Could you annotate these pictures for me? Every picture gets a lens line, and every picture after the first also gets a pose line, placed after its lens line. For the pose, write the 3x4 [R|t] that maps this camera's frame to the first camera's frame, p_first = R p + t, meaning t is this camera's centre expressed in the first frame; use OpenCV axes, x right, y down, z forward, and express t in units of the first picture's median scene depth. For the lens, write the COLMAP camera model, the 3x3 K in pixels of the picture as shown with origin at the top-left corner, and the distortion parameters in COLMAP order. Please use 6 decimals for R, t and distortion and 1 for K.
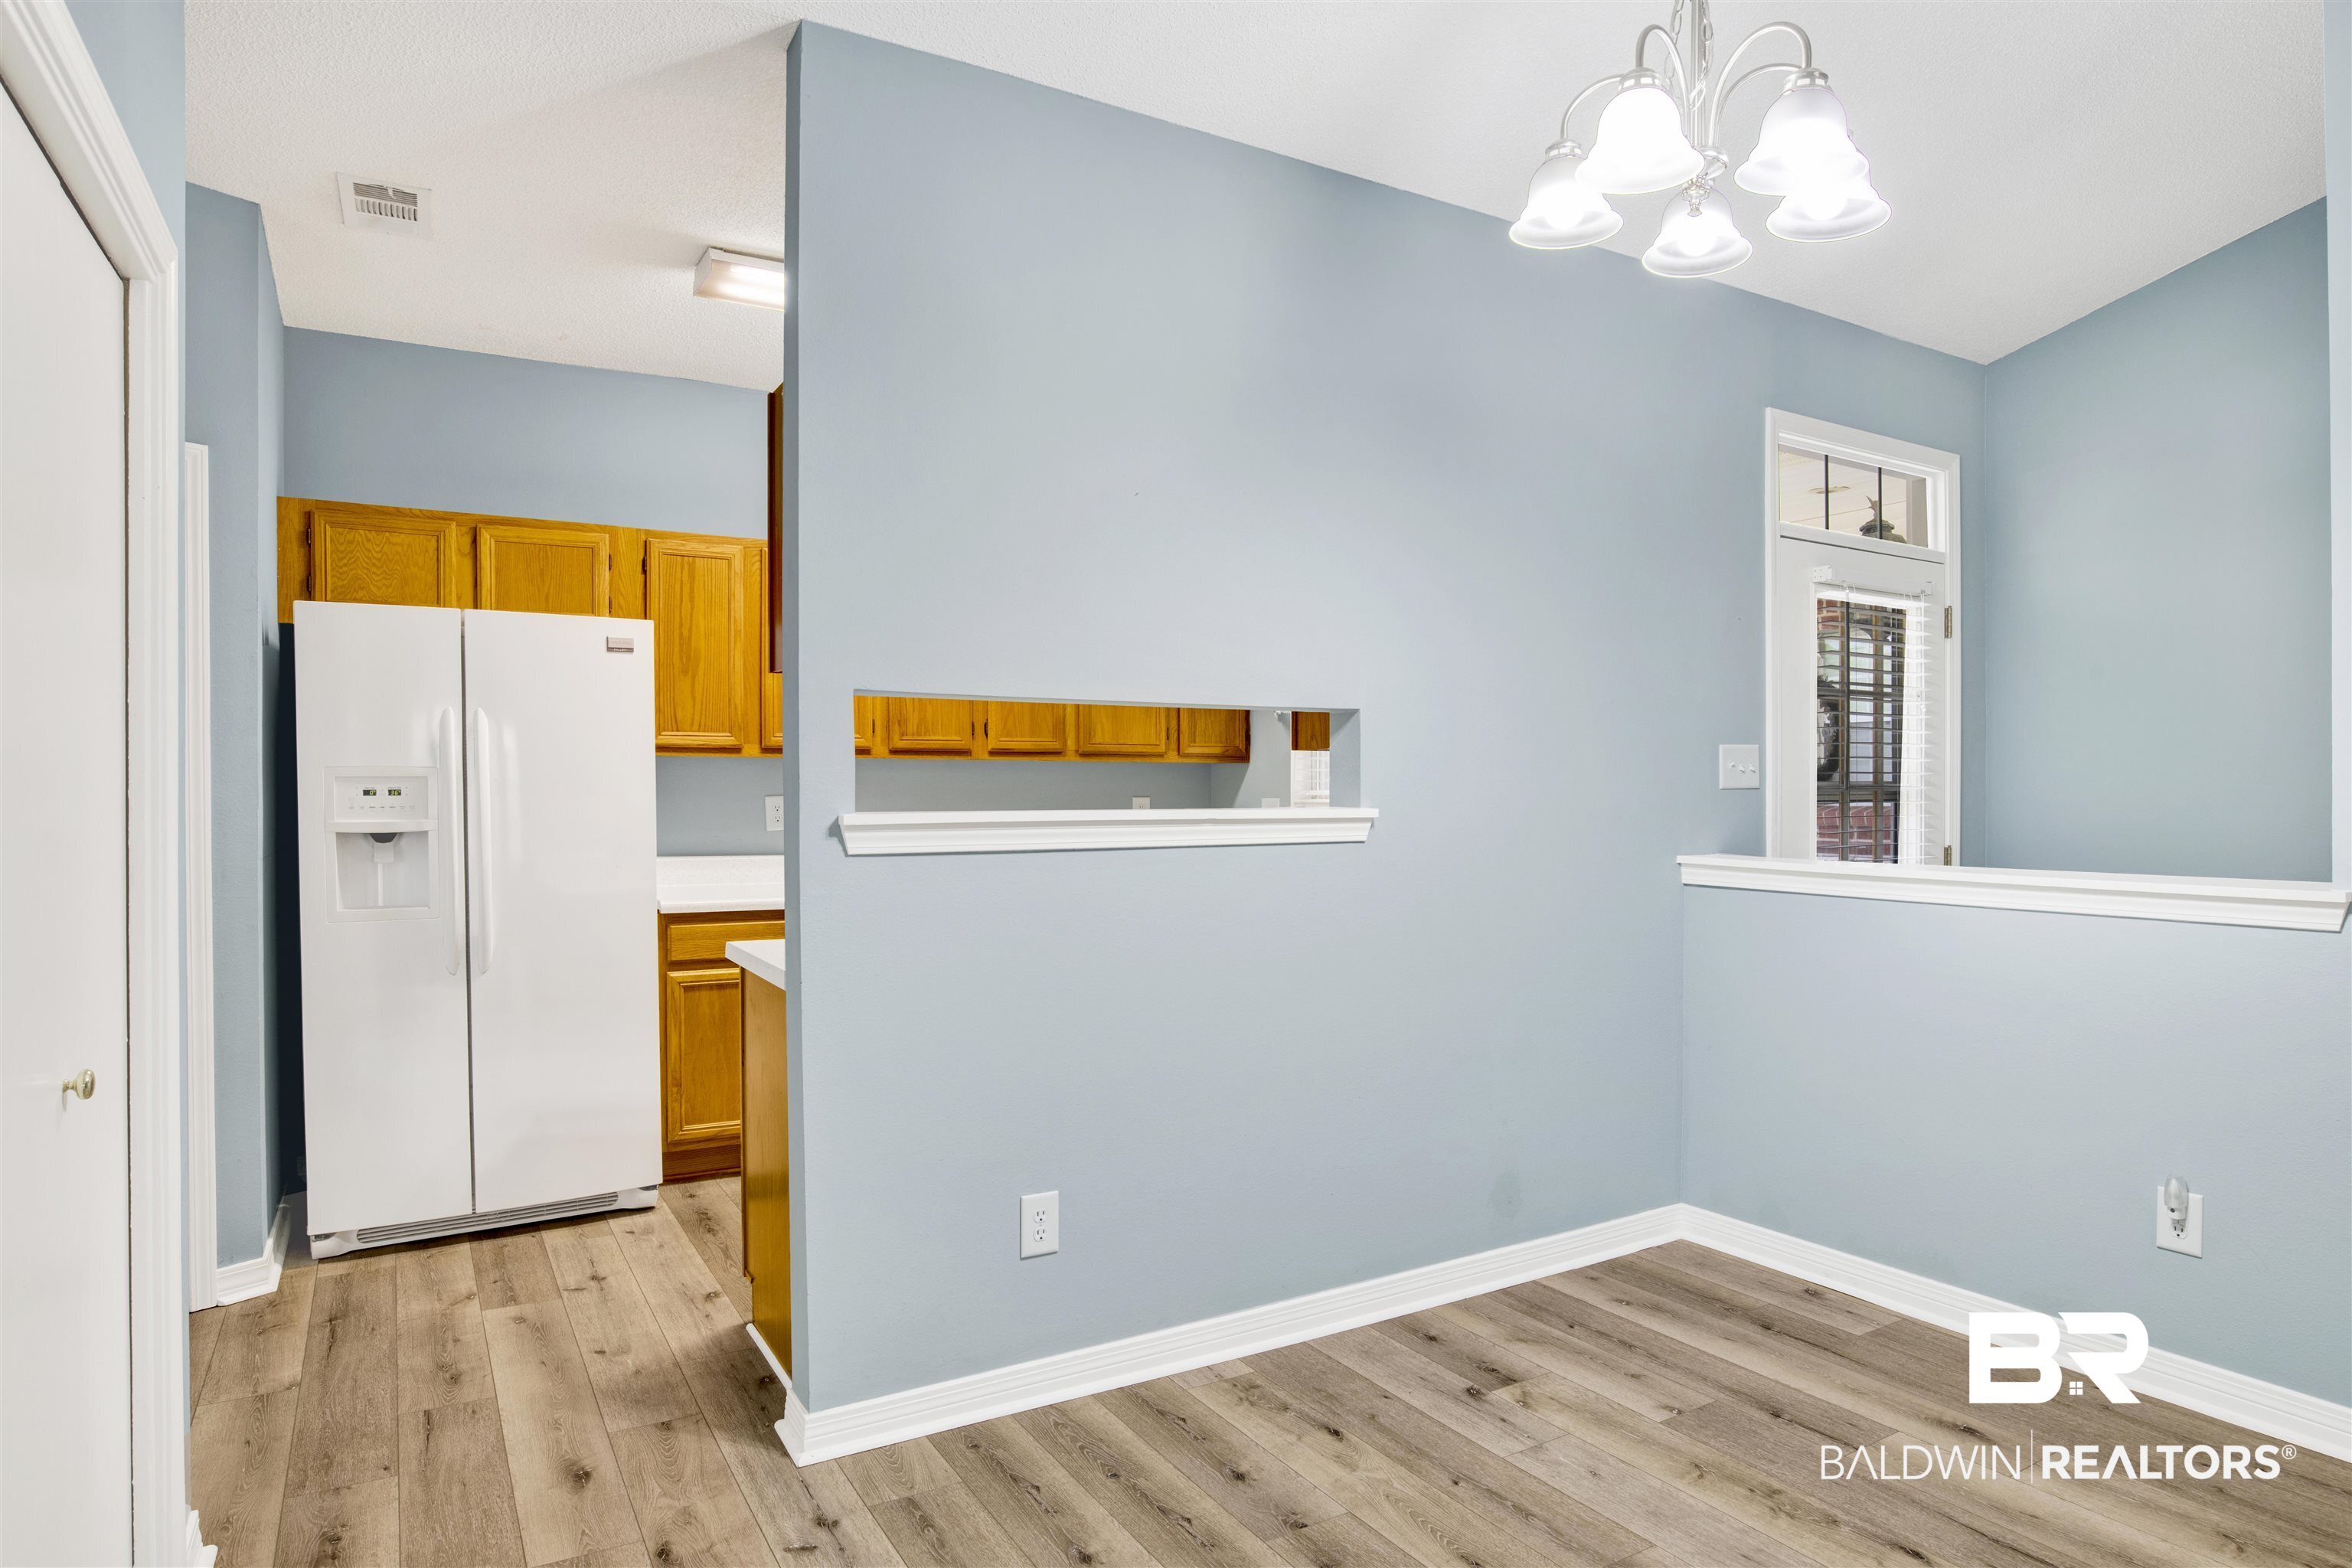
lens RADIAL K [[1347.2, 0, 1215.0], [0, 1347.2, 775.0], [0, 0, 1]] dist [-0.054839, 0.007135]
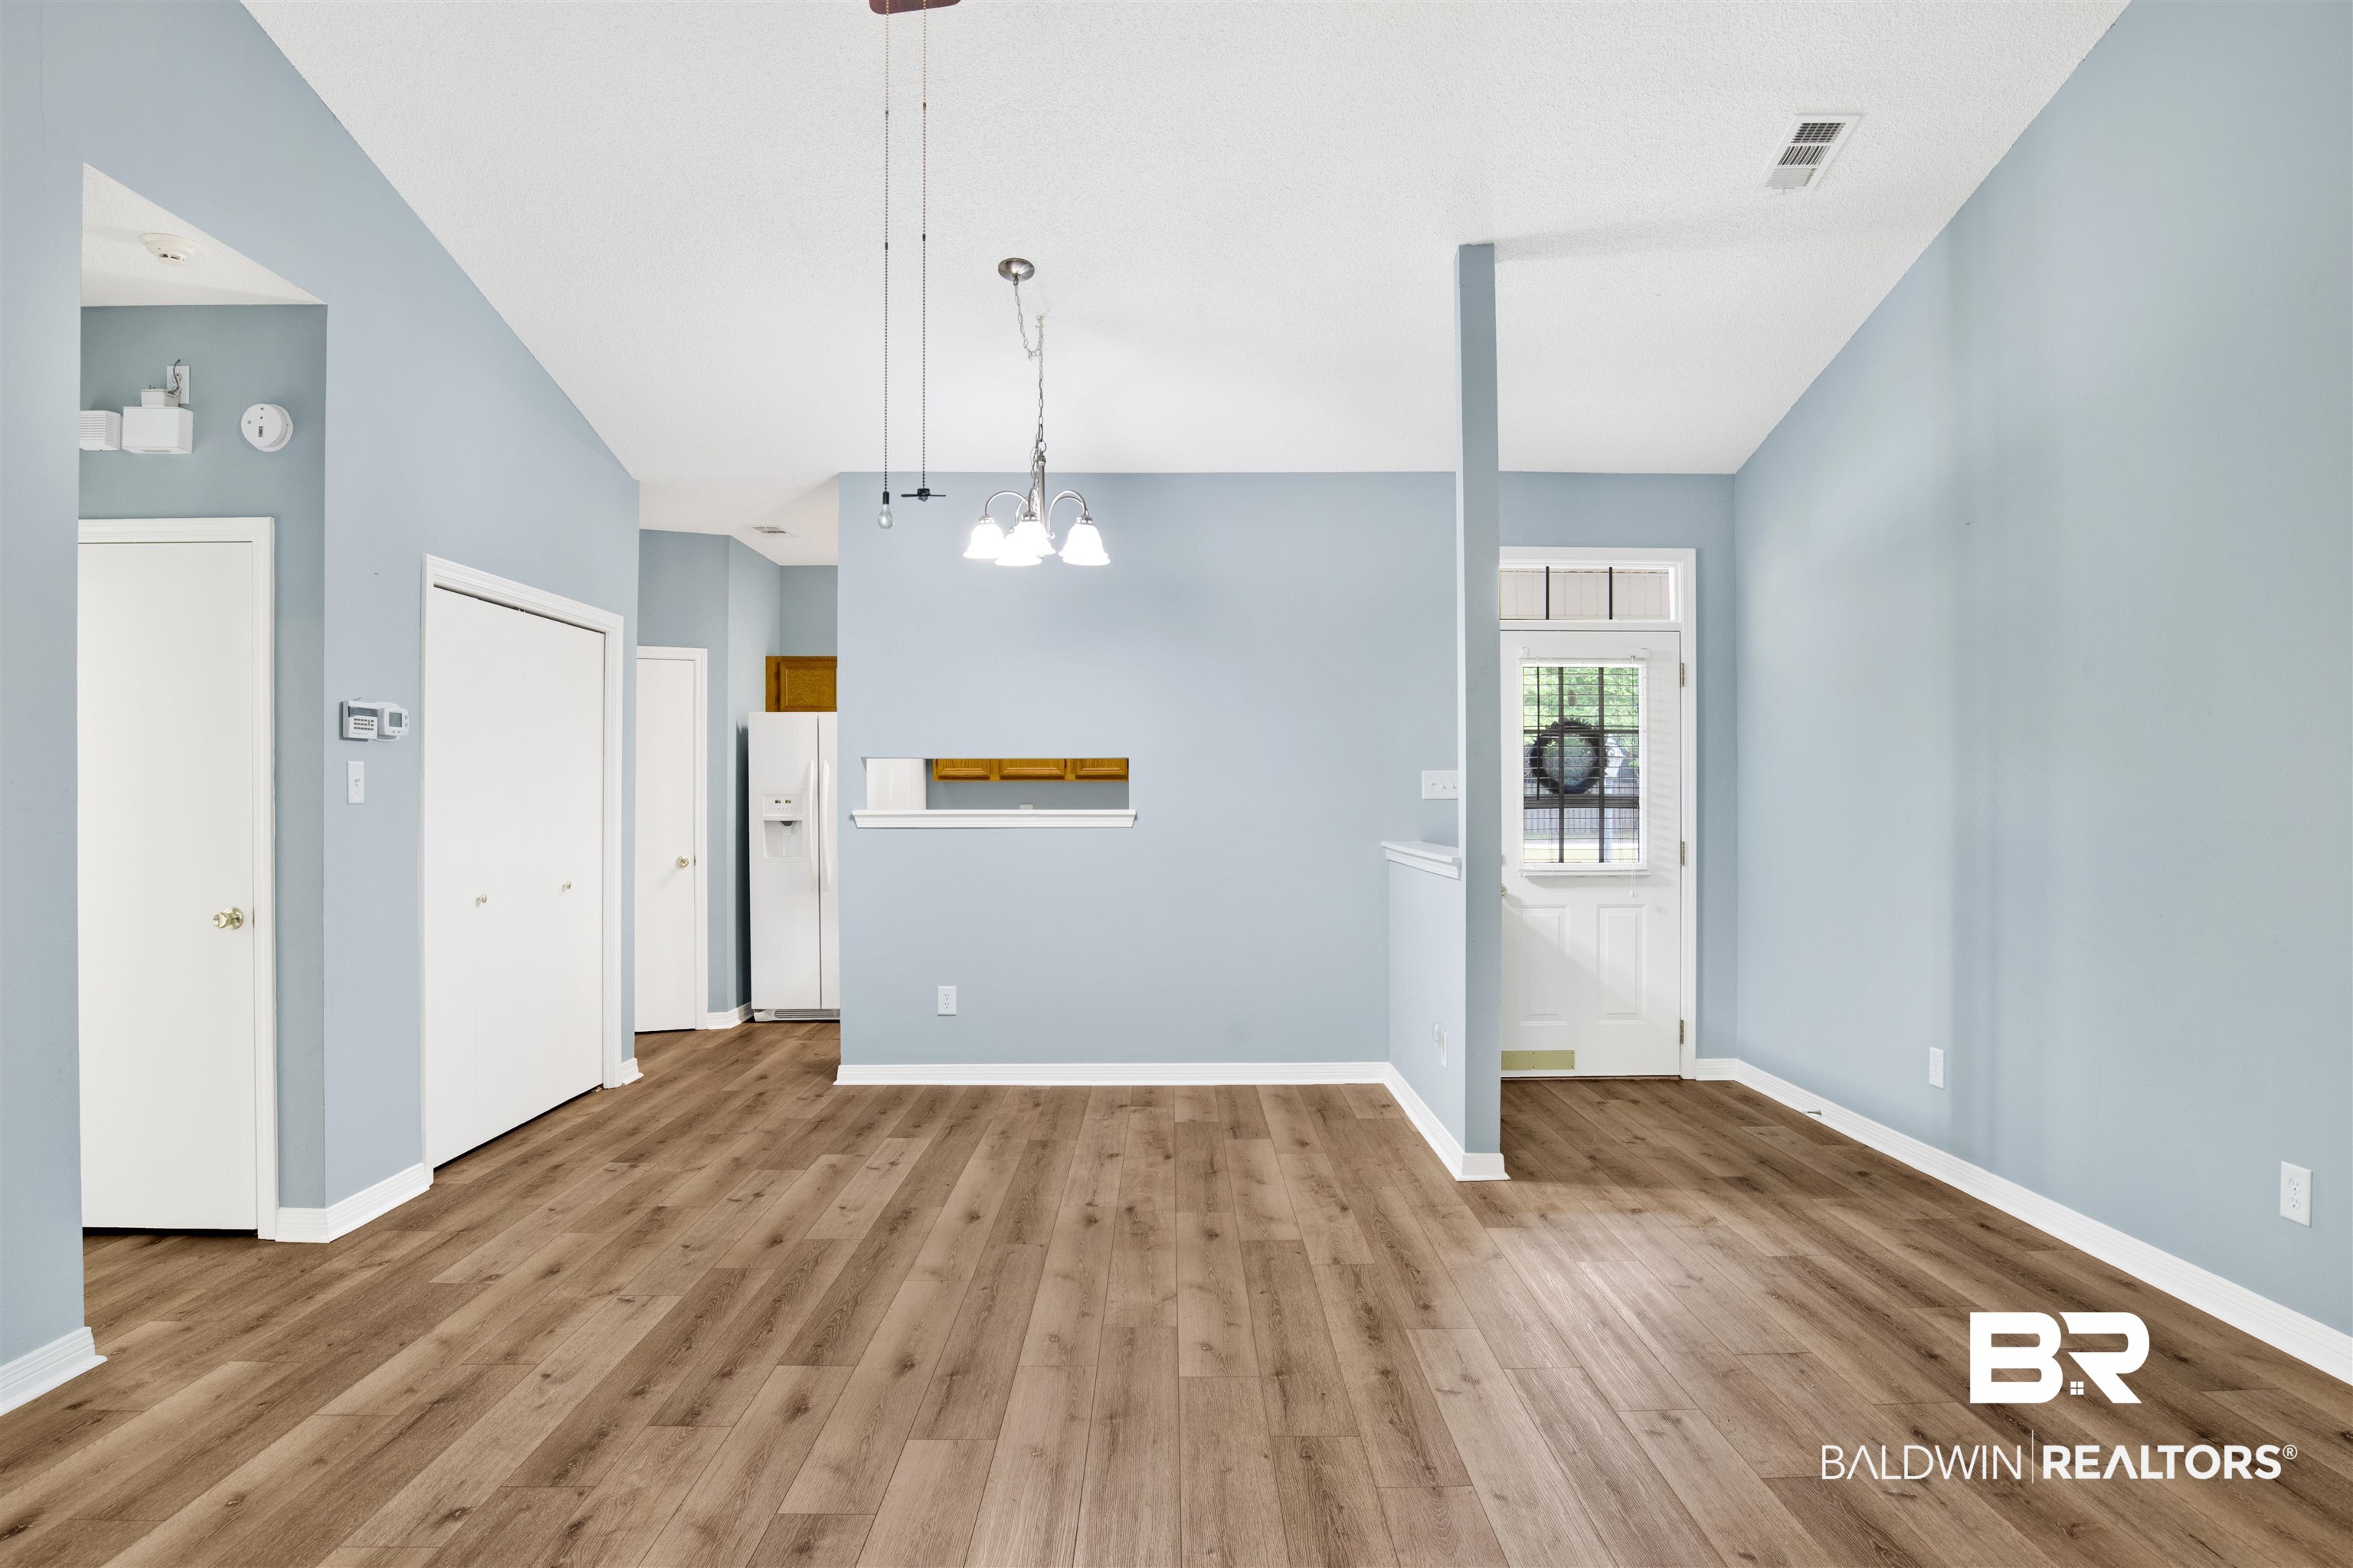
lens RADIAL K [[1370.3, 0, 1174.2], [0, 1370.3, 782.2], [0, 0, 1]] dist [-0.060094, 0.015172]
pose [[0.858355, -0.007069, -0.513008, 1.006103], [0.004147, 0.999968, -0.006840, -0.000328], [0.513040, 0.003744, 0.858357, -0.539515]]
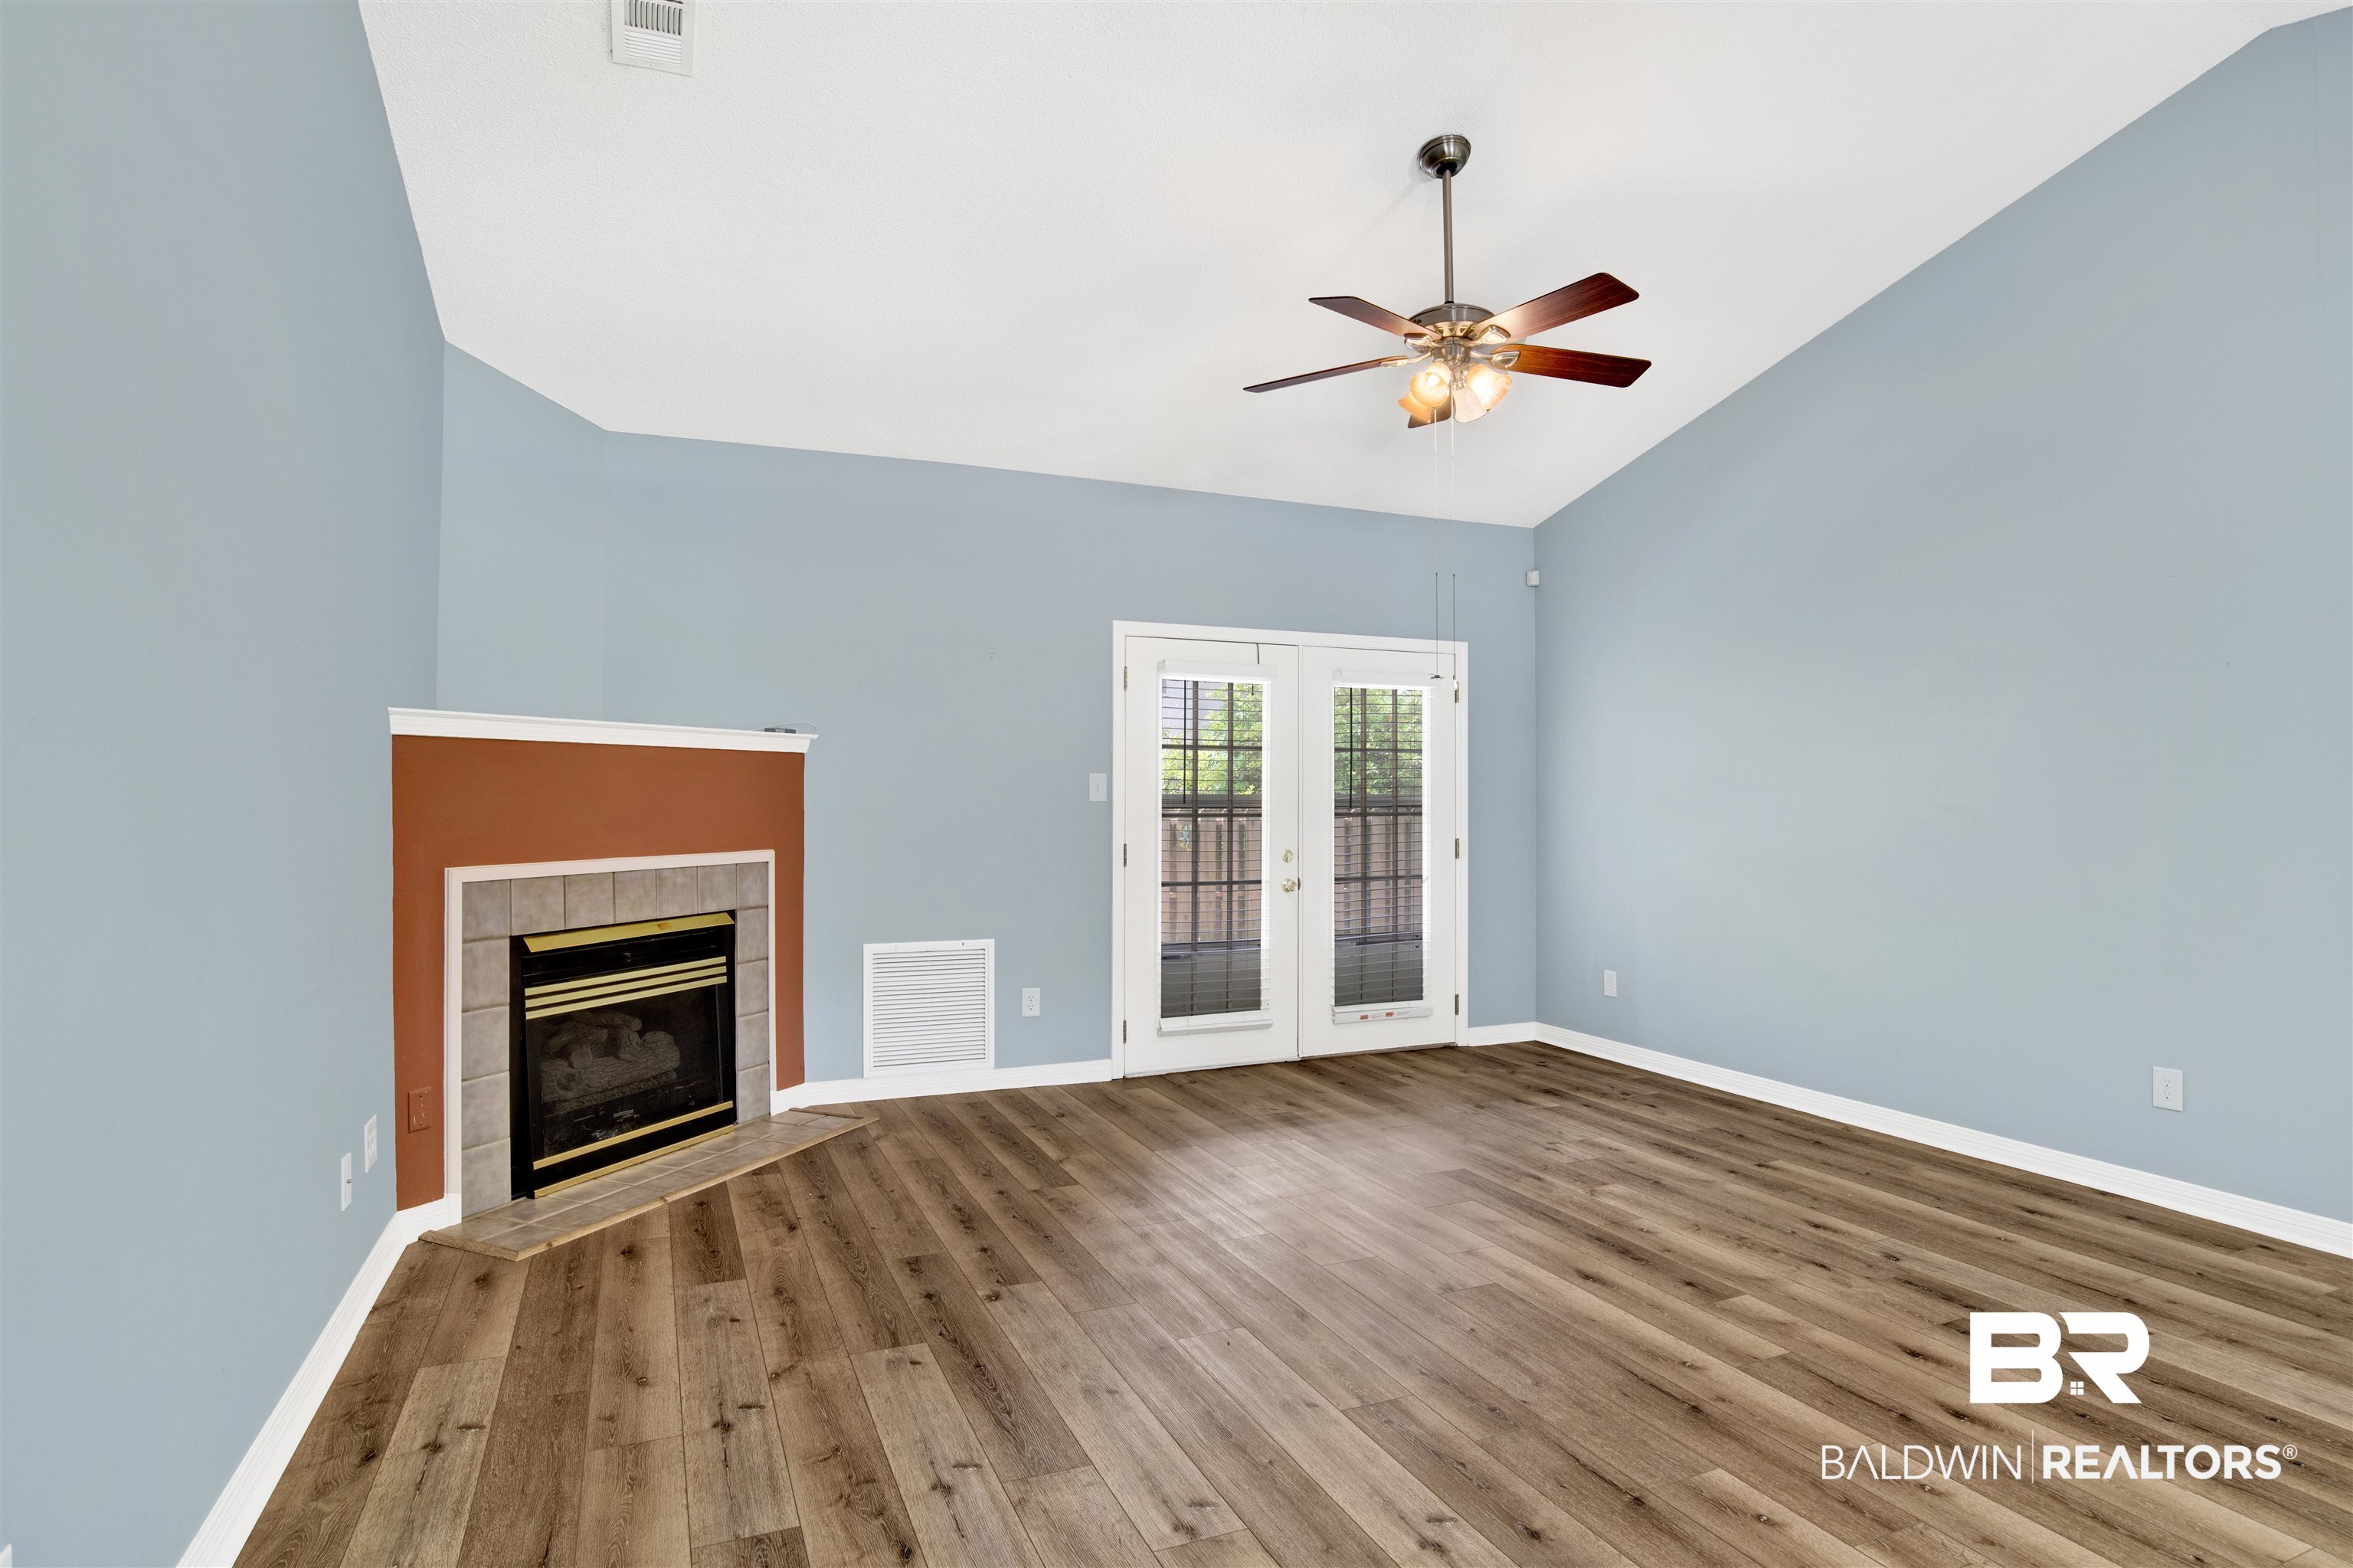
lens RADIAL K [[1244.6, 0, 1199.7], [0, 1244.6, 791.6], [0, 0, 1]] dist [-0.067789, 0.020568]
pose [[-0.992595, 0.000325, 0.121469, 0.781763], [-0.001202, 0.999921, -0.012498, 0.009065], [-0.121464, -0.012551, -0.992517, 0.808742]]
